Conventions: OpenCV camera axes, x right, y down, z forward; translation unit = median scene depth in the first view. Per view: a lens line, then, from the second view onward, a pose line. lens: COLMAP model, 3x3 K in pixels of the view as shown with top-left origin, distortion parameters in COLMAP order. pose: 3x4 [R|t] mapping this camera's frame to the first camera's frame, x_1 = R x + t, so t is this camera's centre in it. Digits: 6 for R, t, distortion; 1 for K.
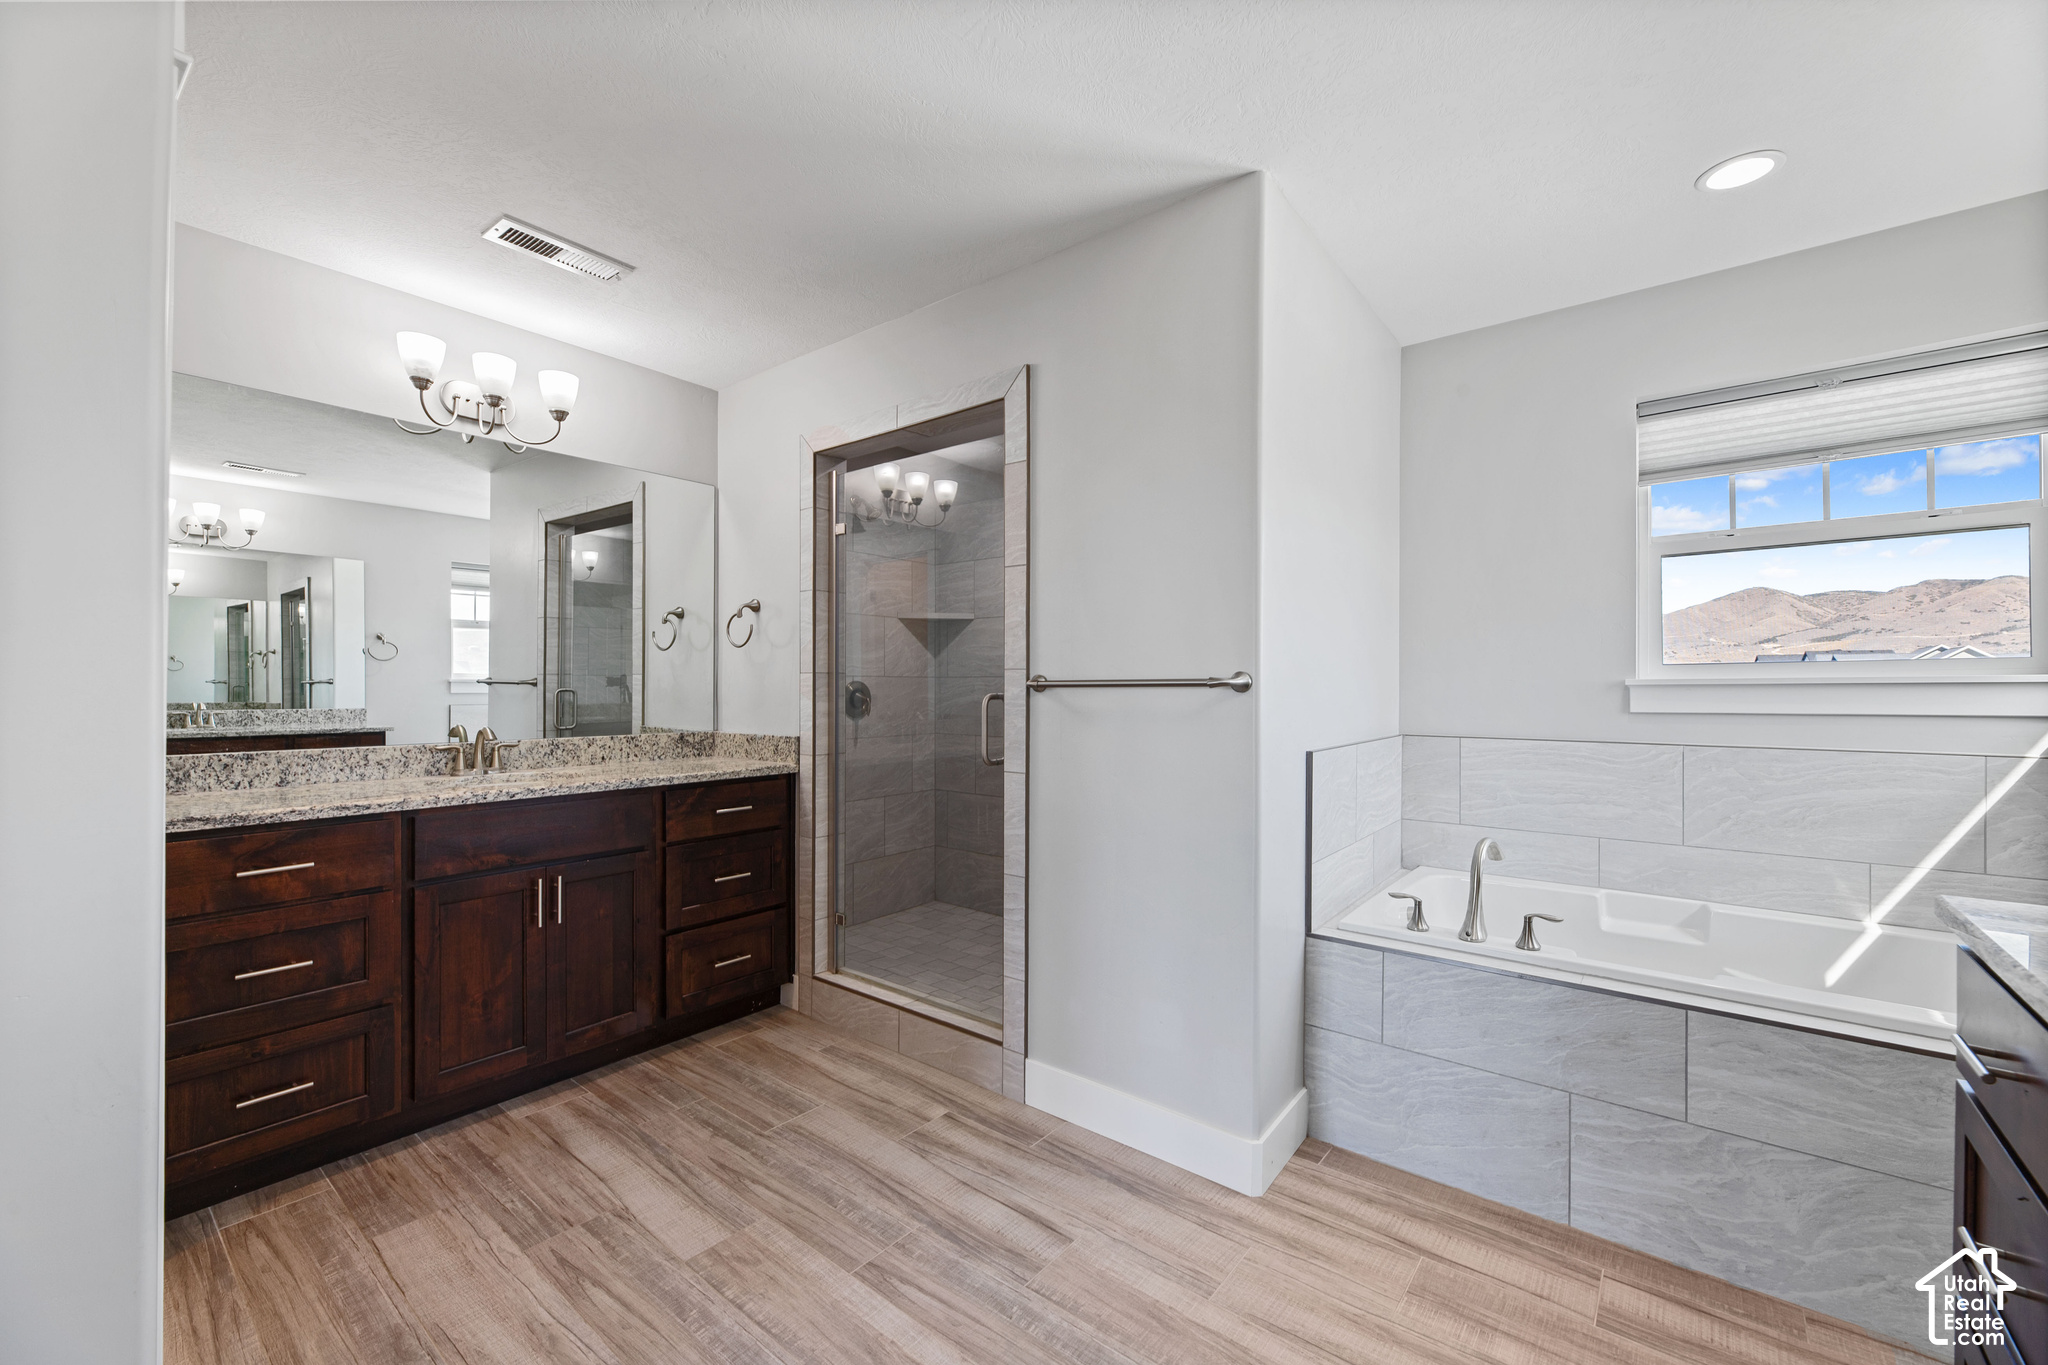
lens RADIAL K [[832.7, 0, 1026.2], [0, 832.7, 687.6], [0, 0, 1]] dist [-0.001760, -0.000232]
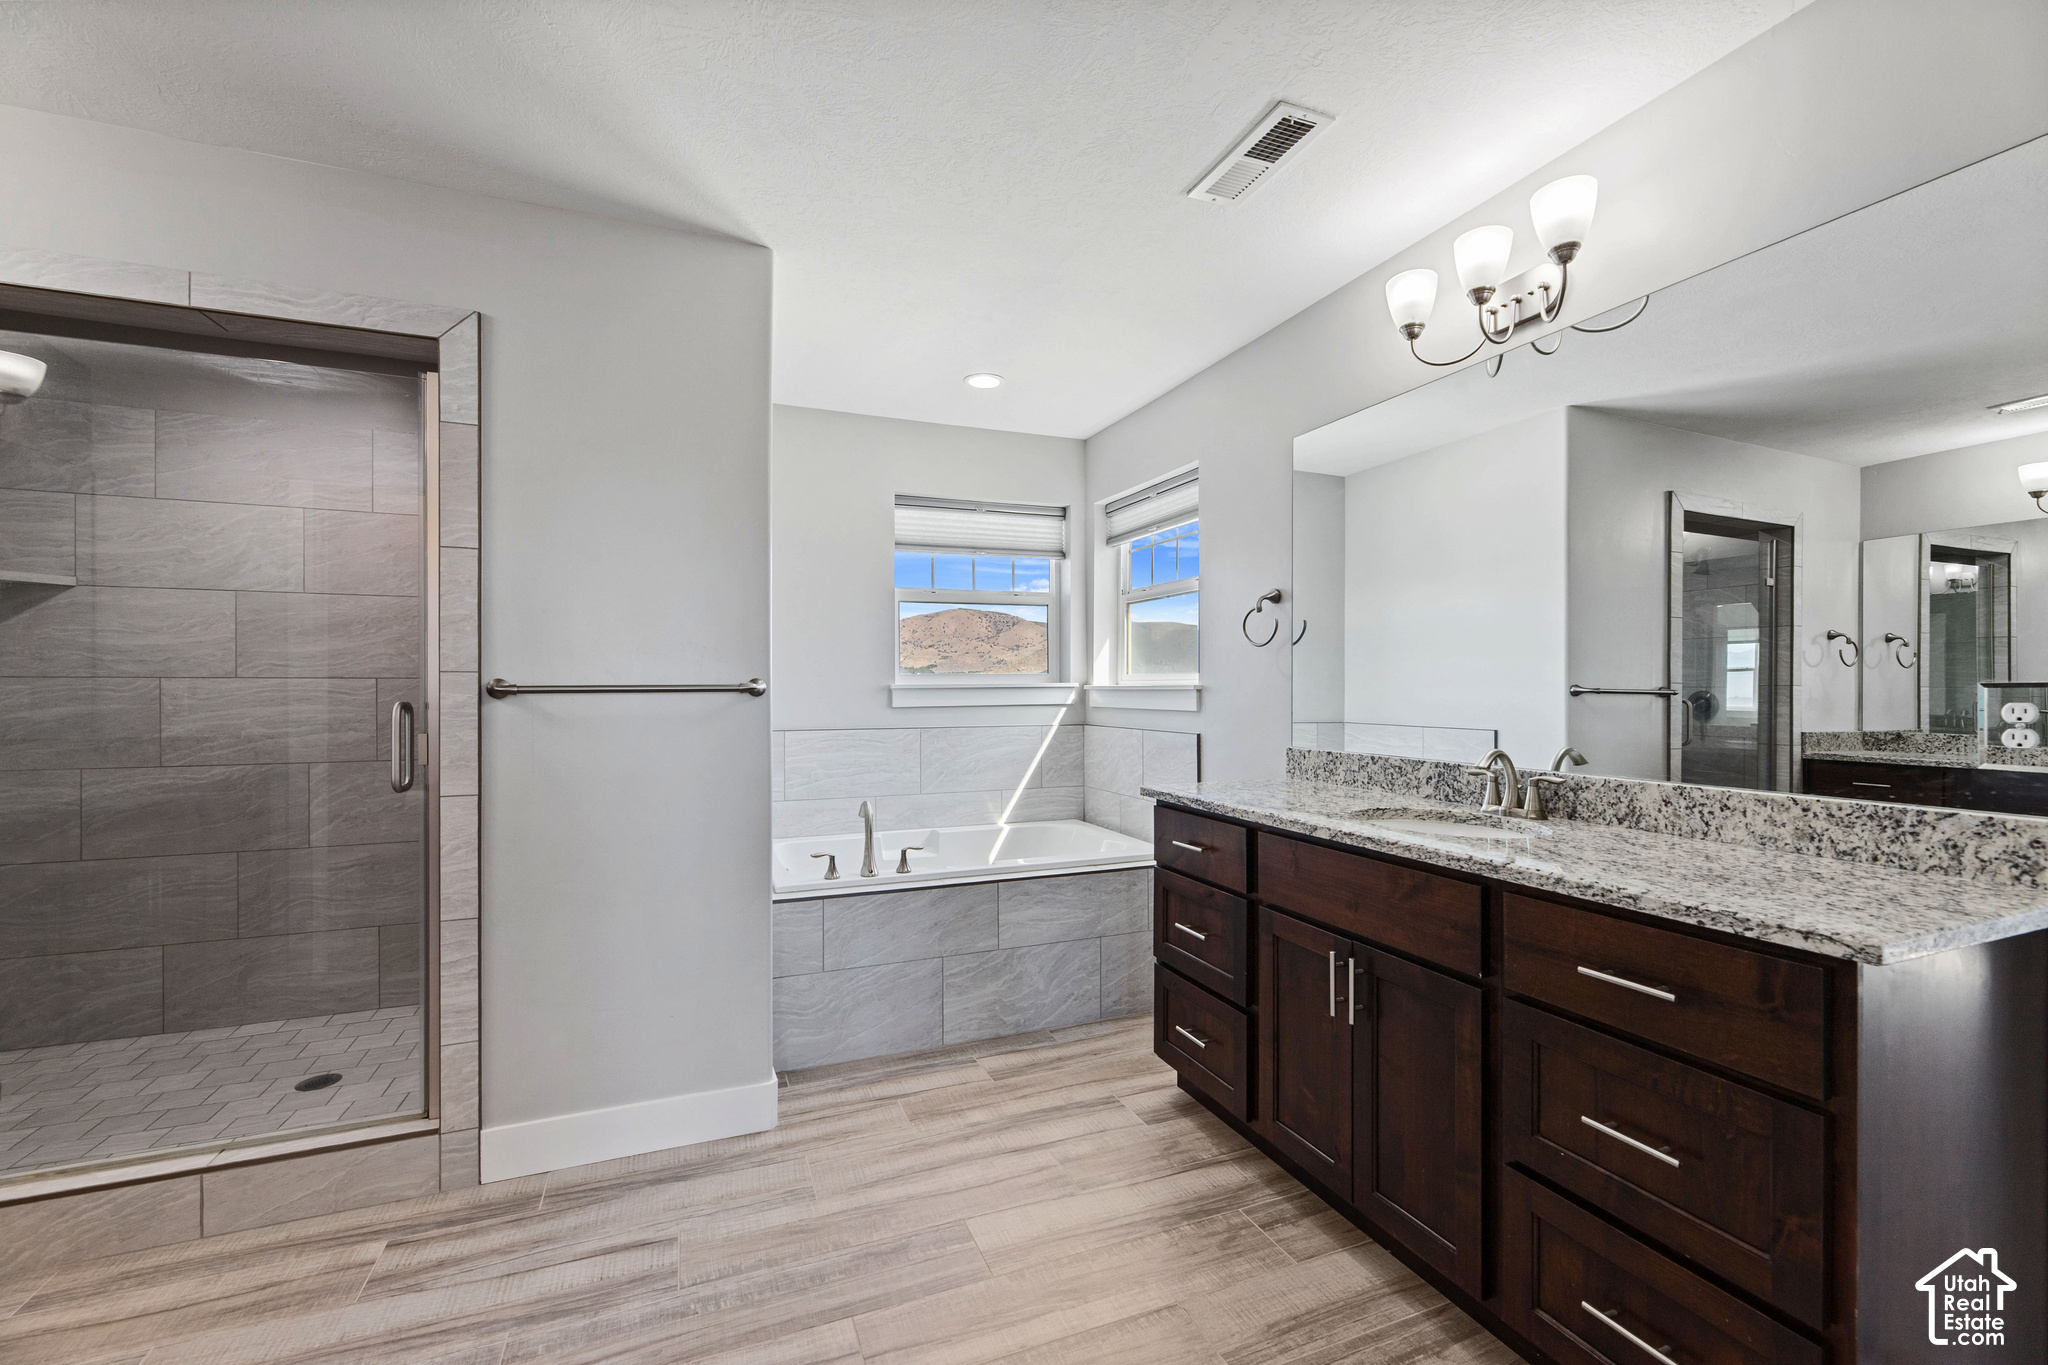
lens RADIAL K [[832.7, 0, 1027.8], [0, 832.7, 690.7], [0, 0, 1]] dist [-0.001760, -0.000232]
pose [[0.479691, -0.005508, 0.877420, -0.568520], [0.002823, 0.999985, 0.004735, -0.006735], [-0.877433, 0.000205, 0.479699, 0.123945]]
